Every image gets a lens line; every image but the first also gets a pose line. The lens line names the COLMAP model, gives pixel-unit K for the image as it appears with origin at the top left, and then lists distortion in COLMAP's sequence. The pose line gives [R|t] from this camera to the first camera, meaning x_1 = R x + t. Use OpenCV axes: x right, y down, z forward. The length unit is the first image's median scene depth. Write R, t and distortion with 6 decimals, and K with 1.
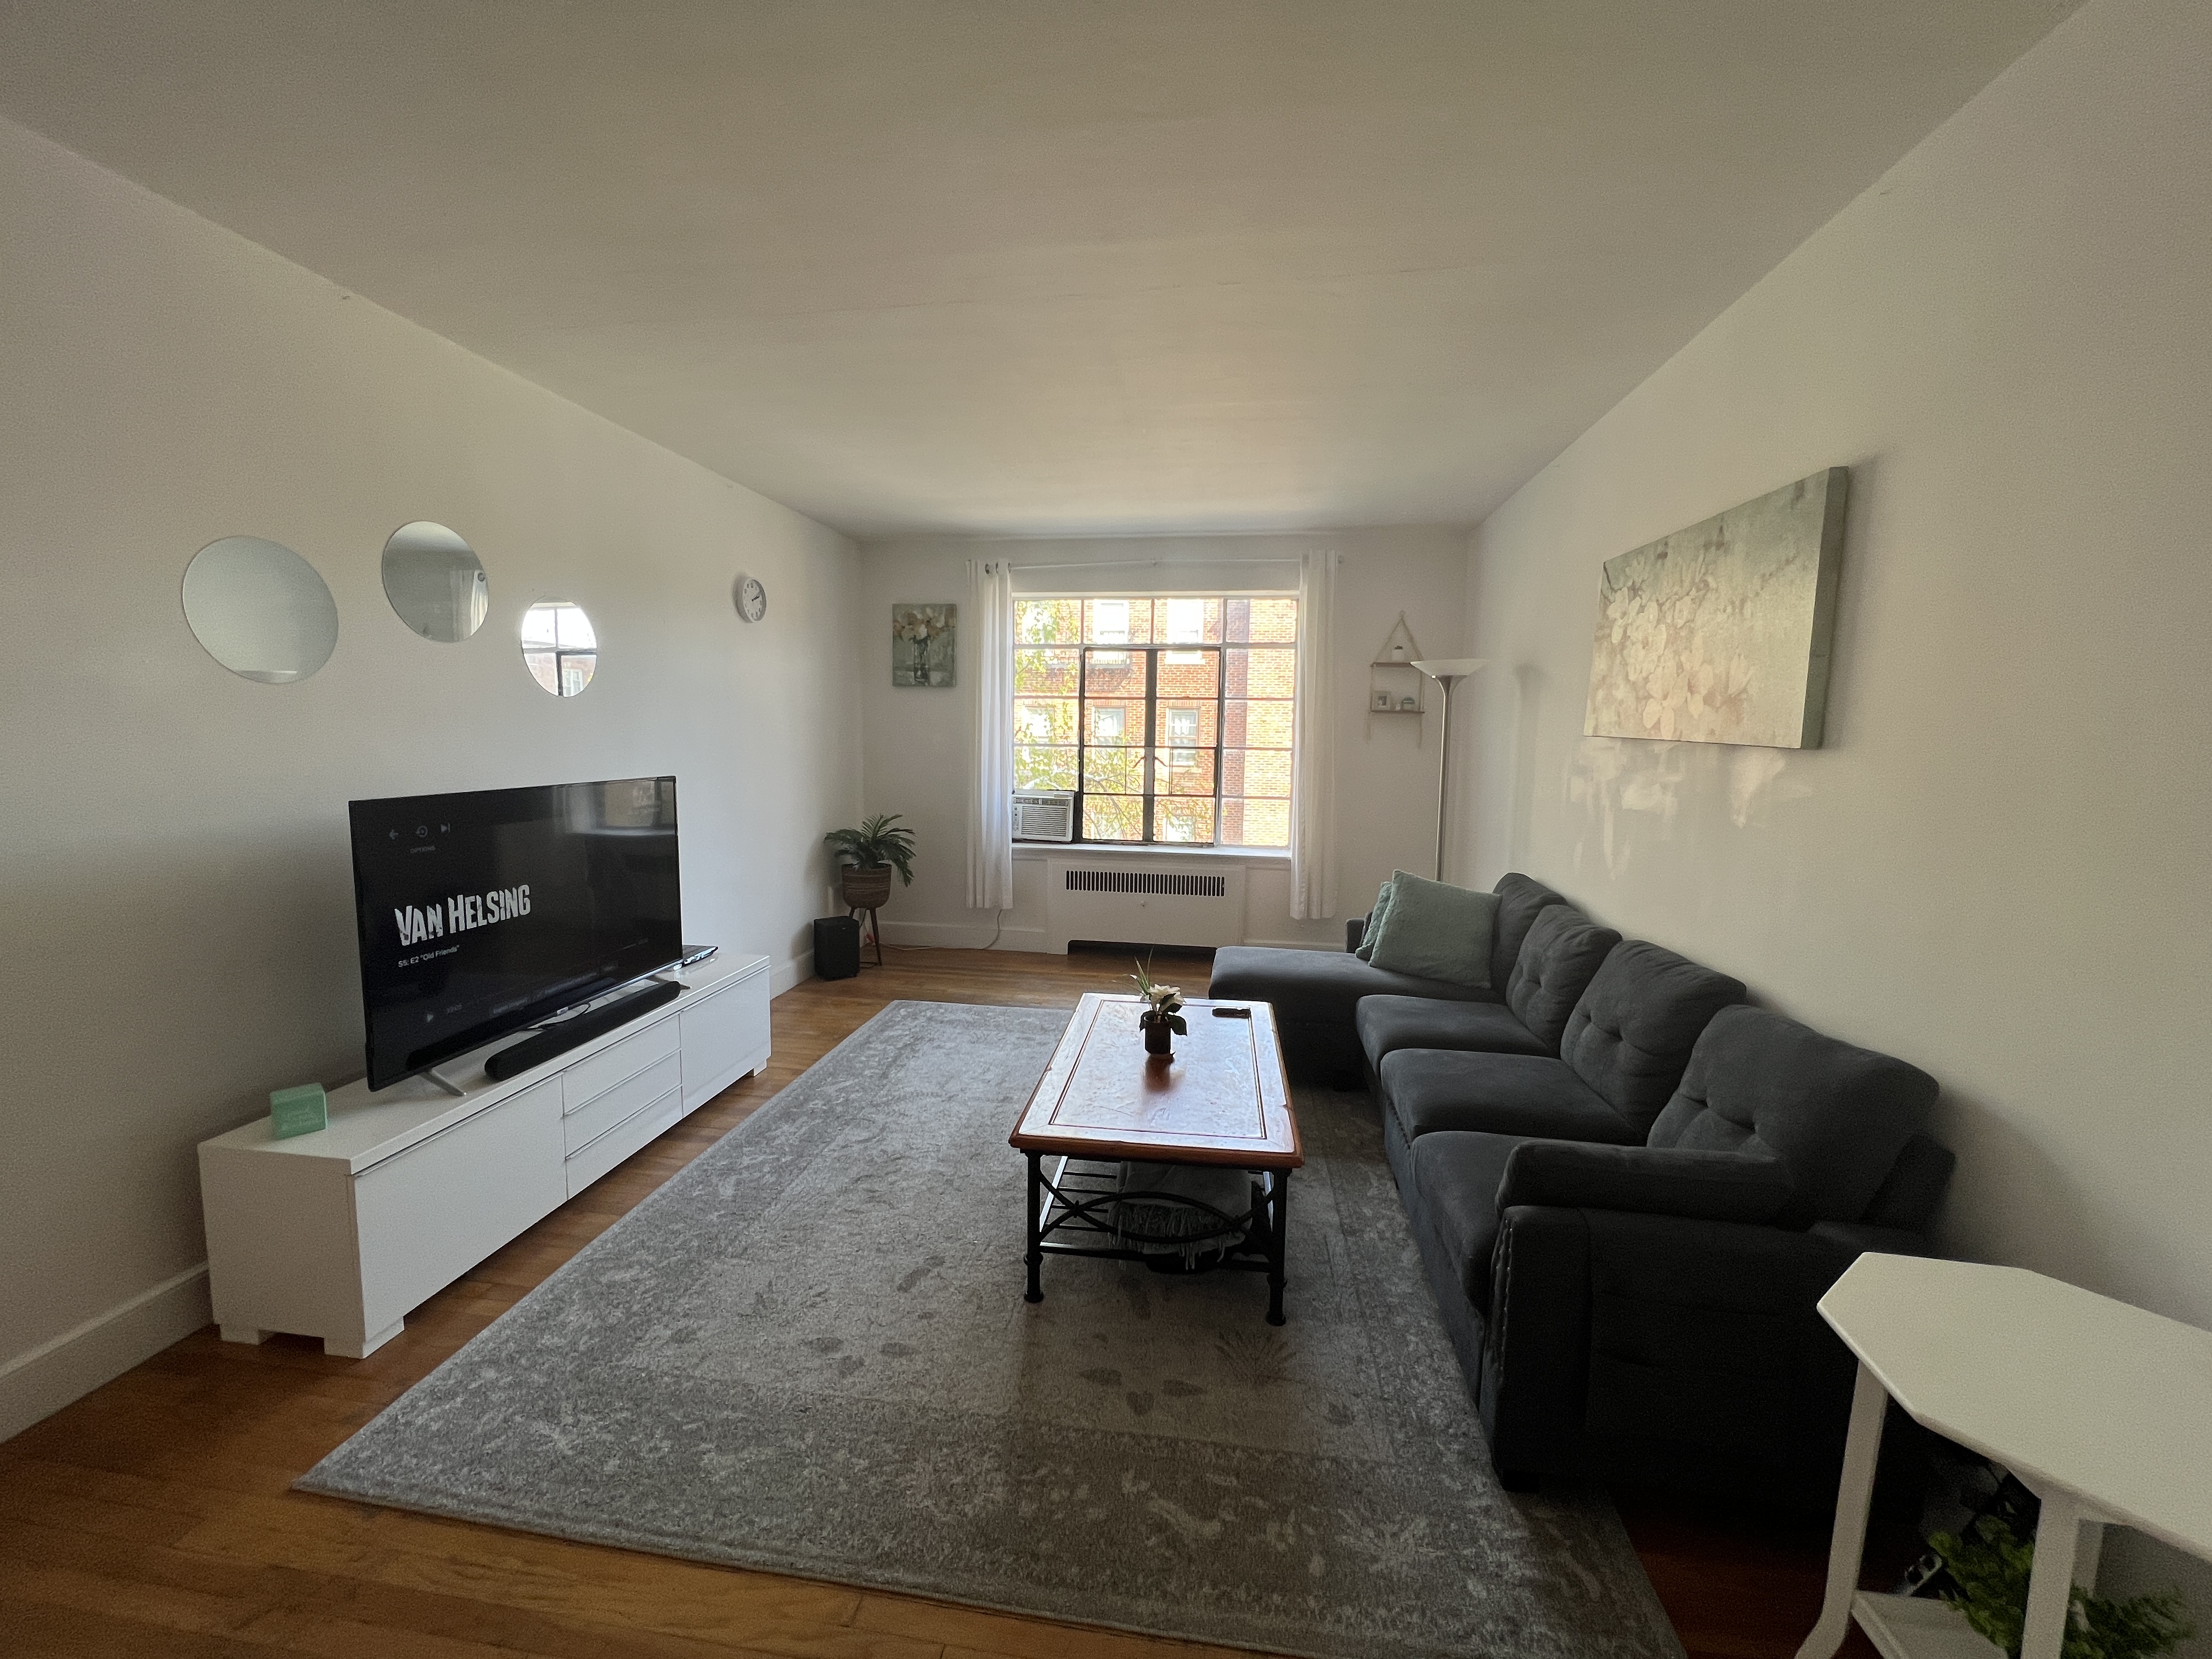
lens RADIAL K [[884.8, 0, 1101.8], [0, 884.8, 826.8], [0, 0, 1]] dist [-0.002217, 0.000590]
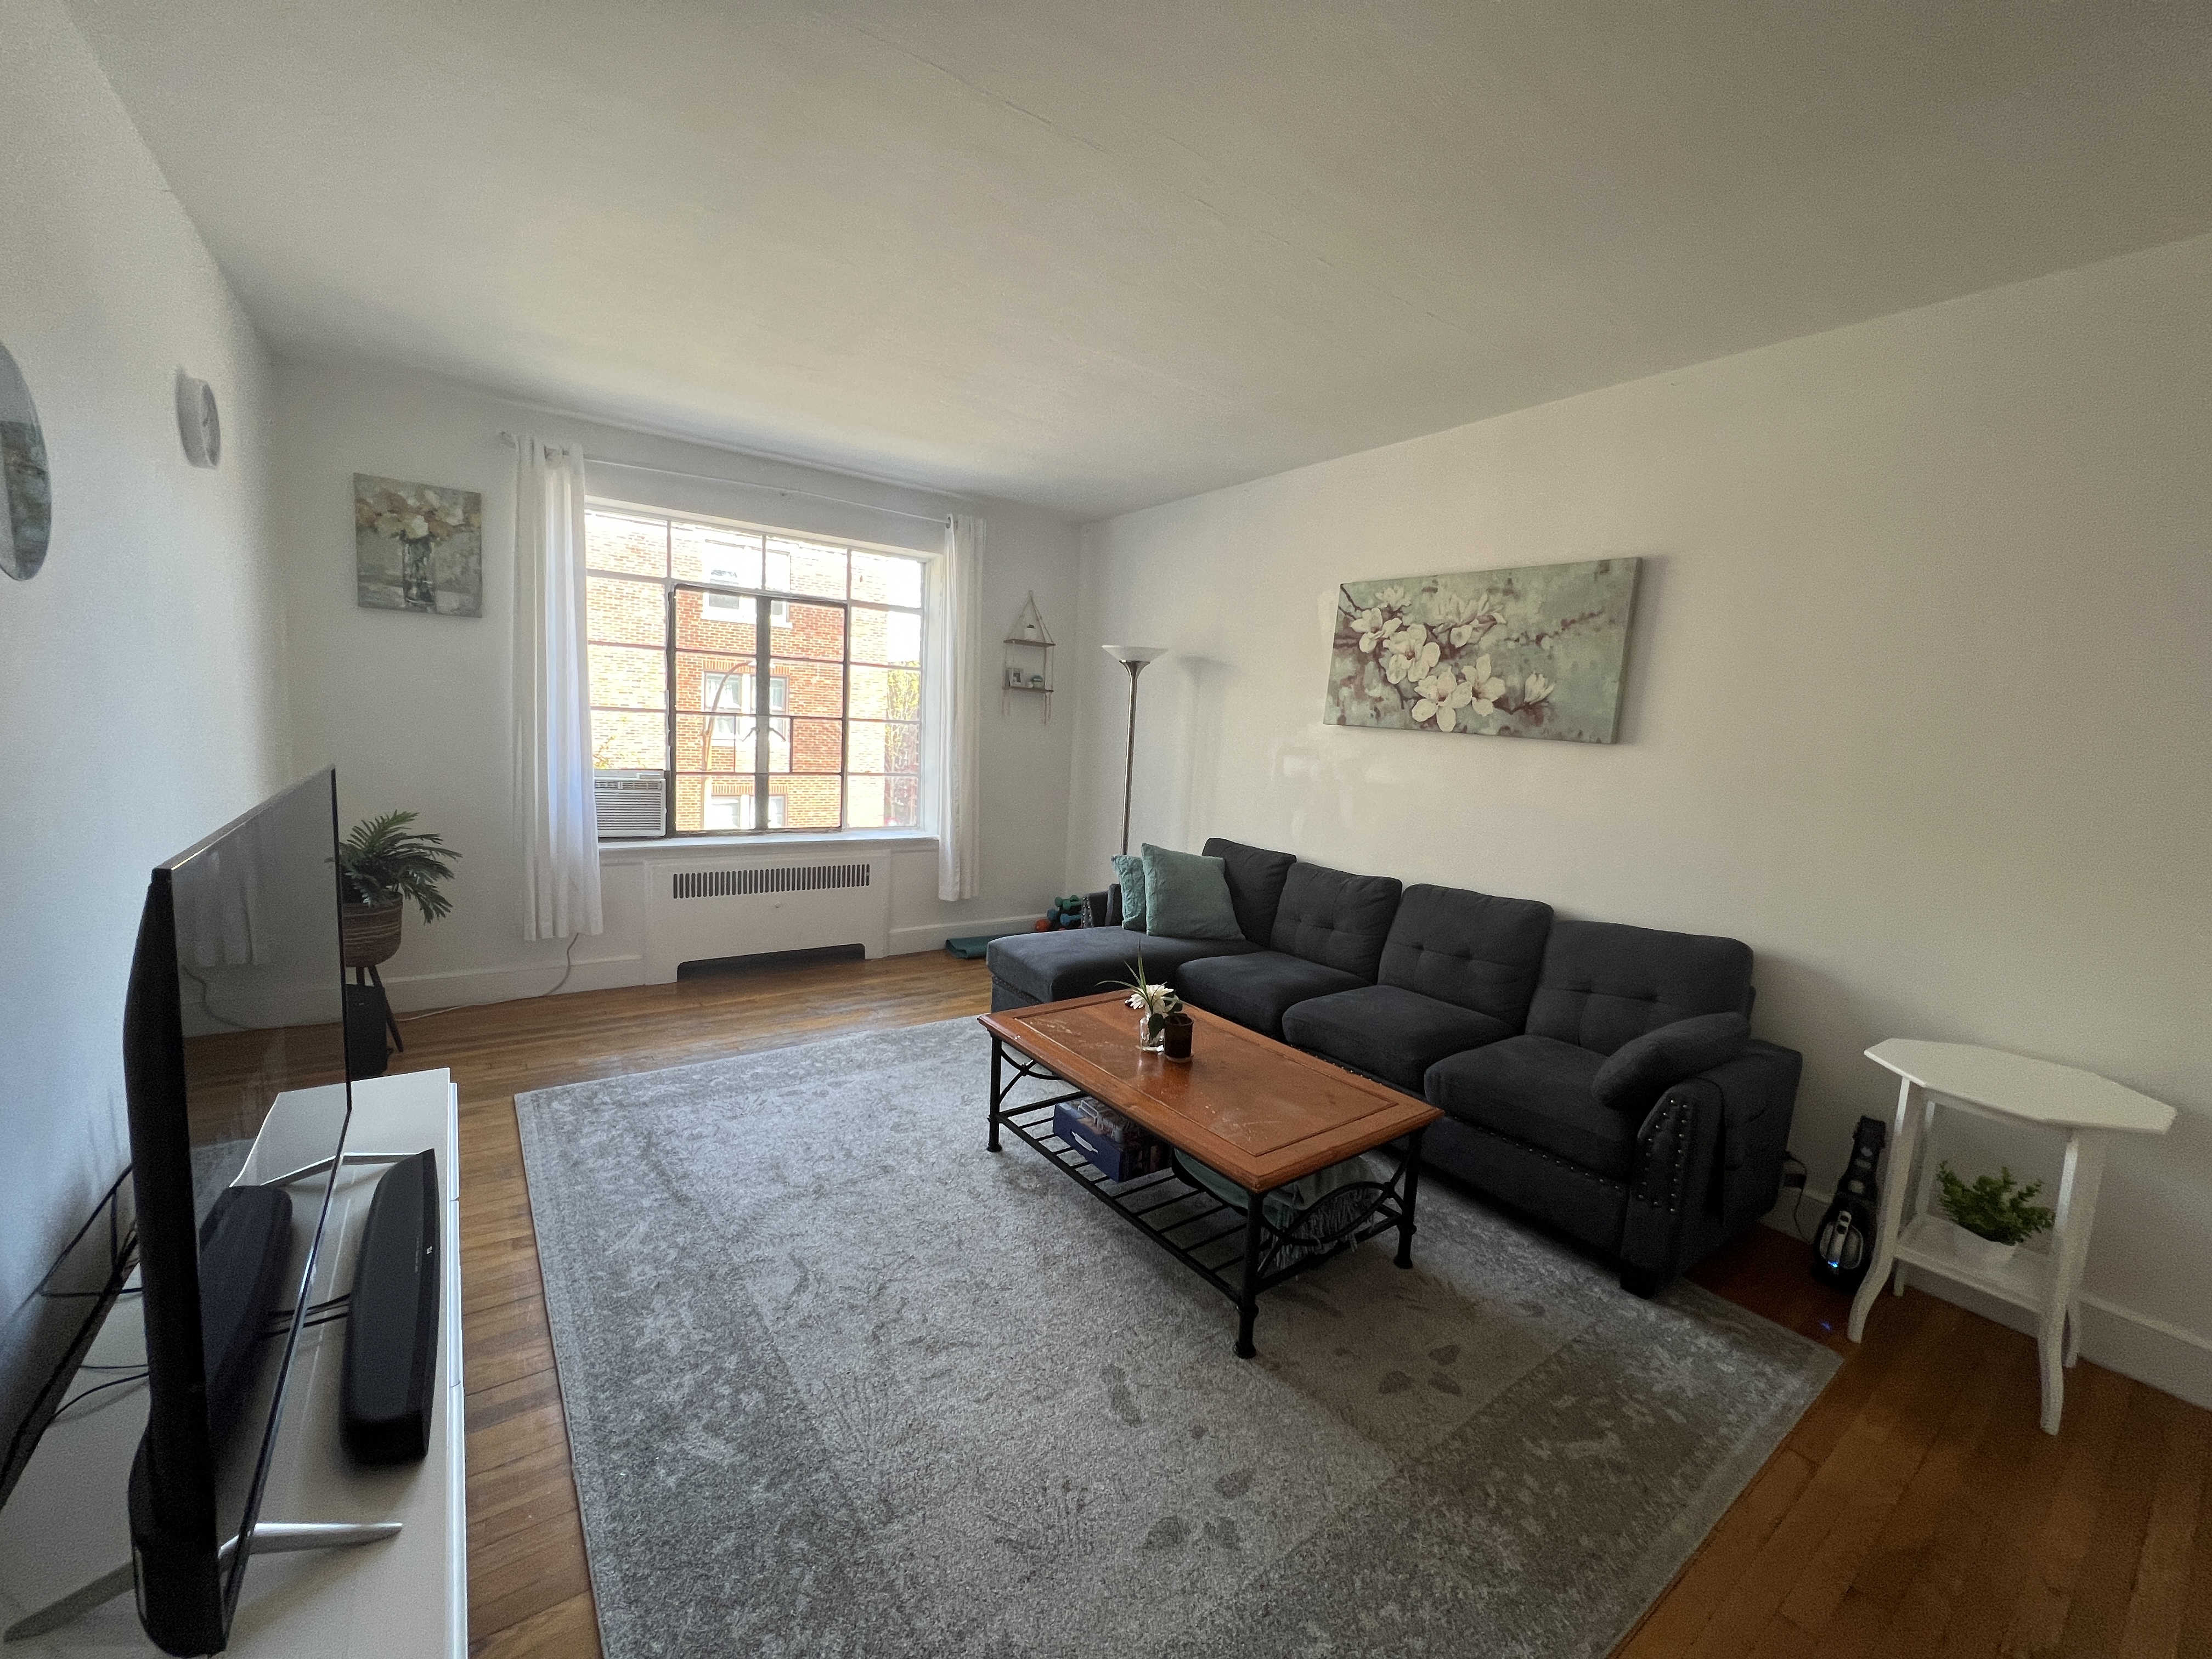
lens RADIAL K [[884.8, 0, 1101.8], [0, 884.8, 826.8], [0, 0, 1]] dist [-0.002217, 0.000590]
pose [[0.715128, -0.059783, 0.696432, -0.477903], [0.033214, 0.998117, 0.051575, -0.029431], [-0.698204, -0.013751, 0.715767, 0.291824]]
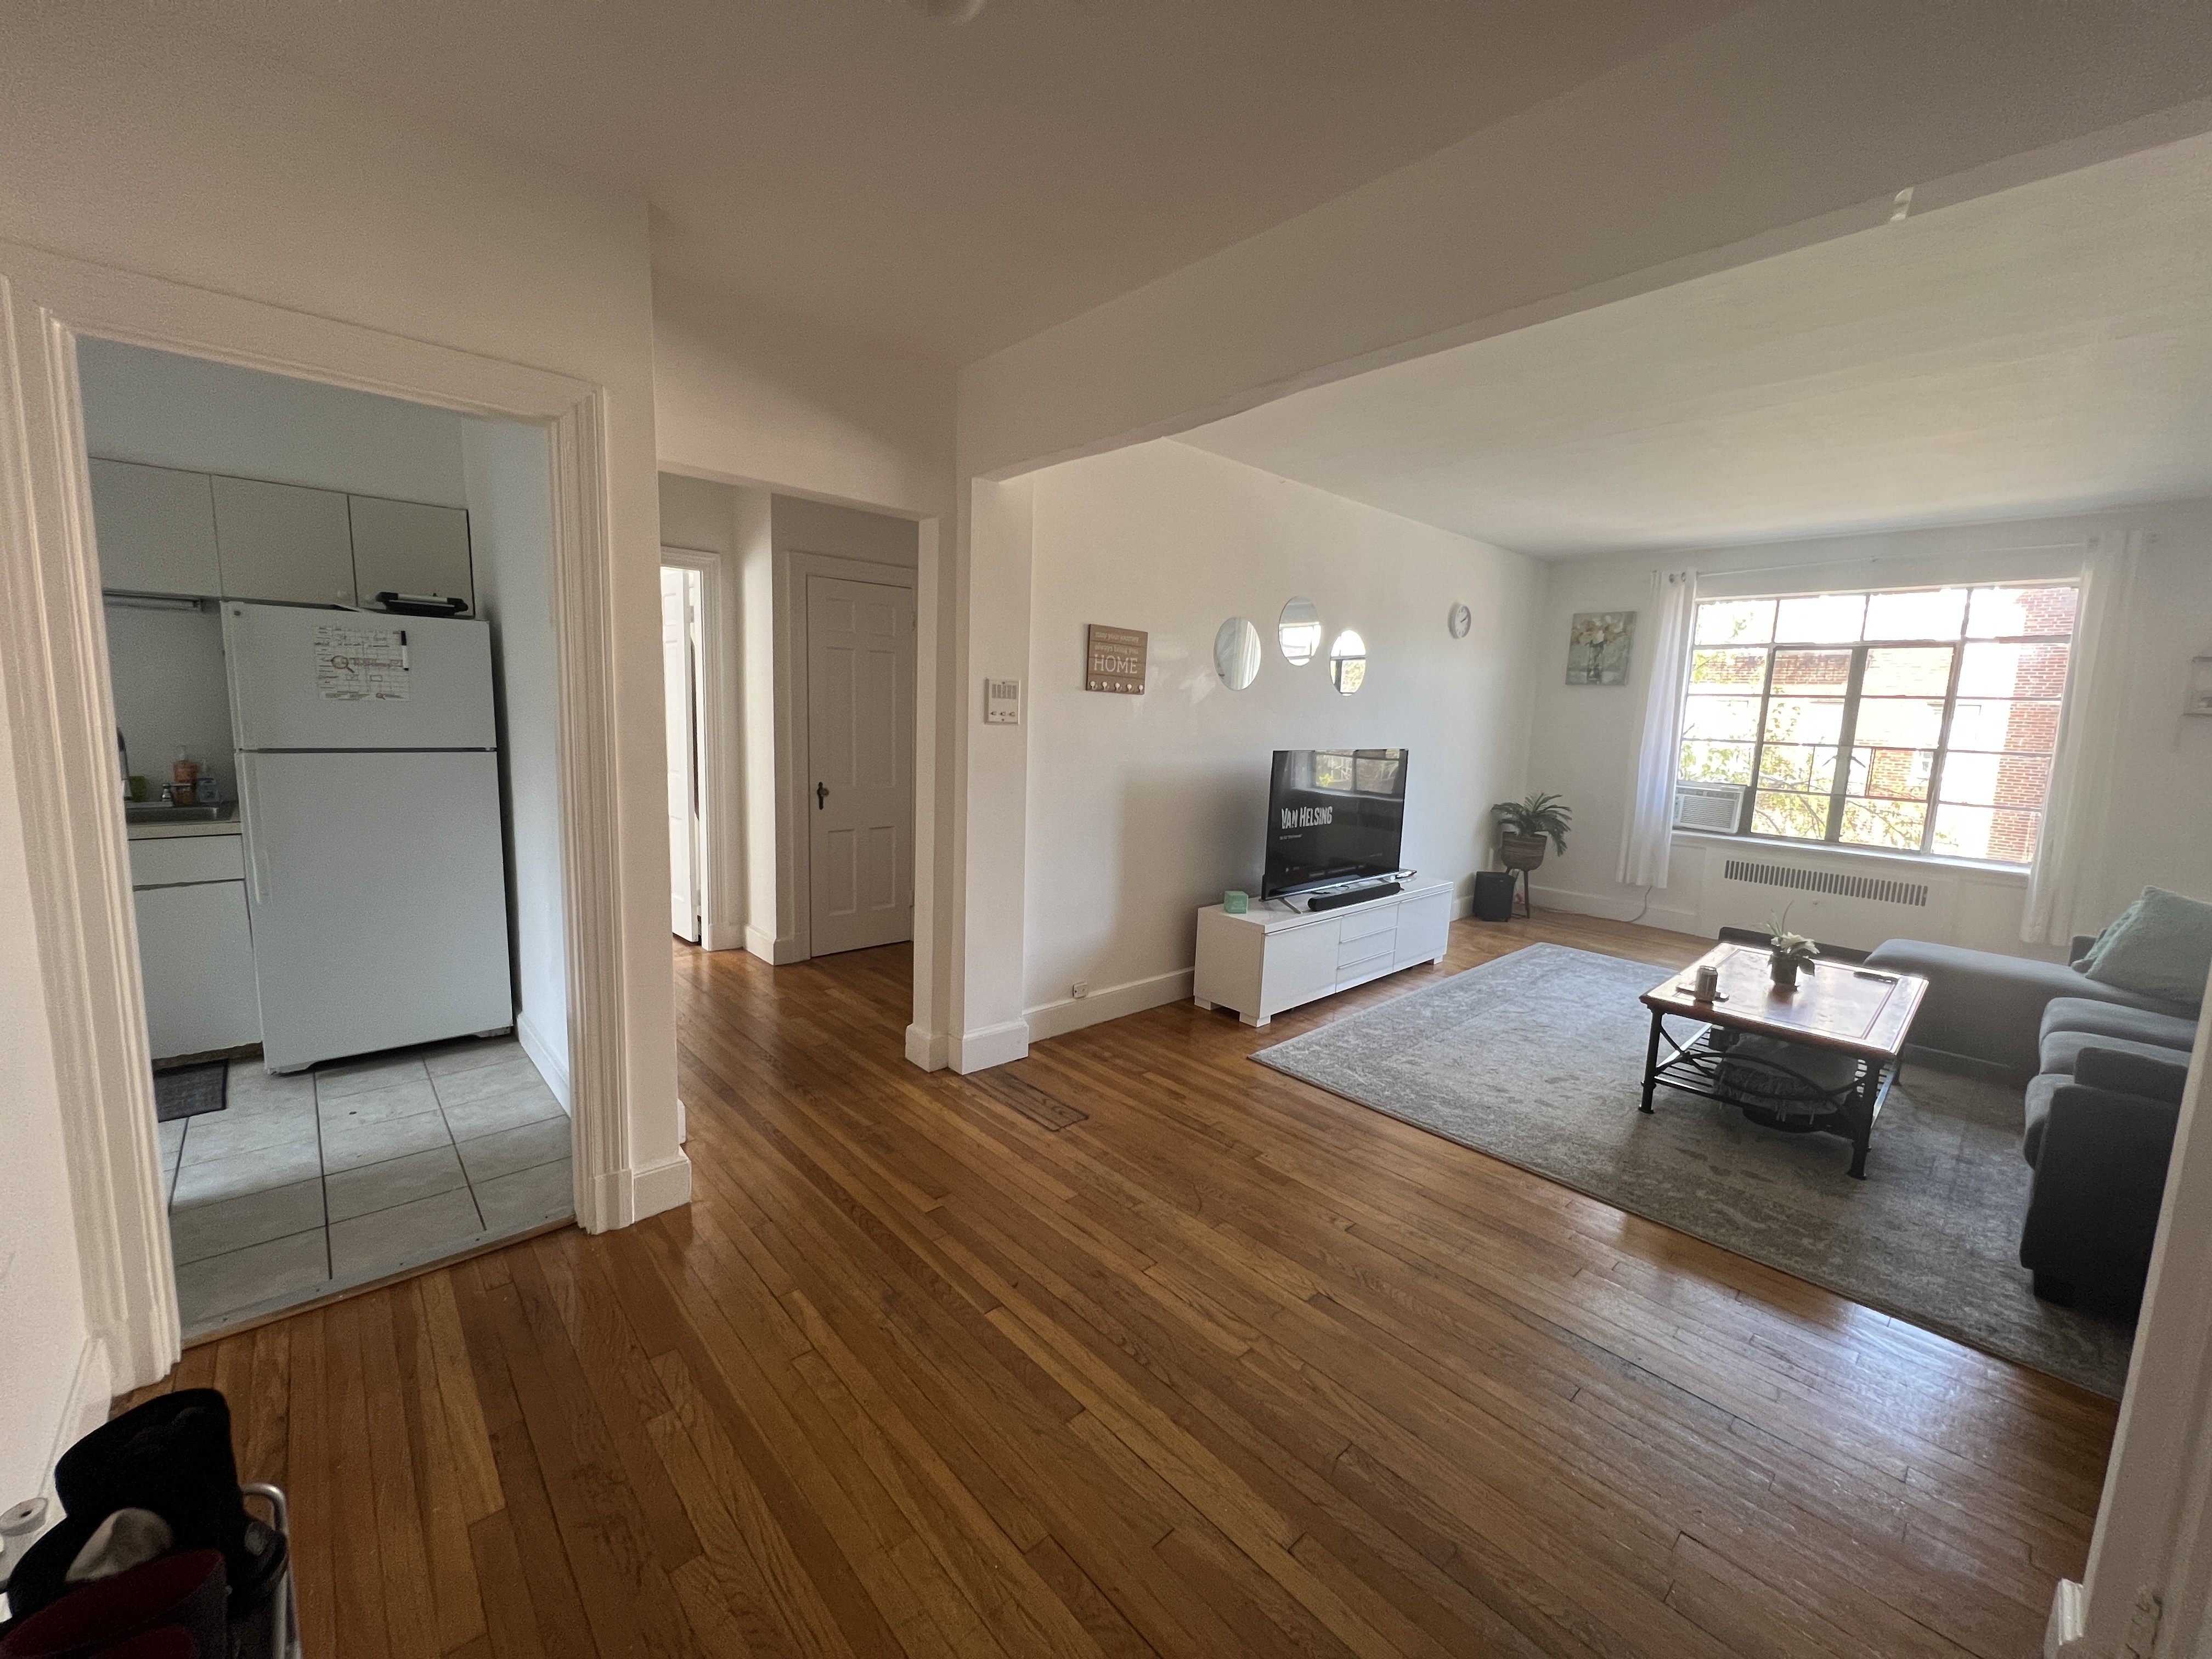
lens RADIAL K [[884.8, 0, 1101.8], [0, 884.8, 826.8], [0, 0, 1]] dist [-0.002217, 0.000590]
pose [[0.774518, 0.099772, -0.624634, 0.057424], [-0.092787, 0.994721, 0.043834, 0.051533], [0.625709, 0.024007, 0.779687, -0.445629]]
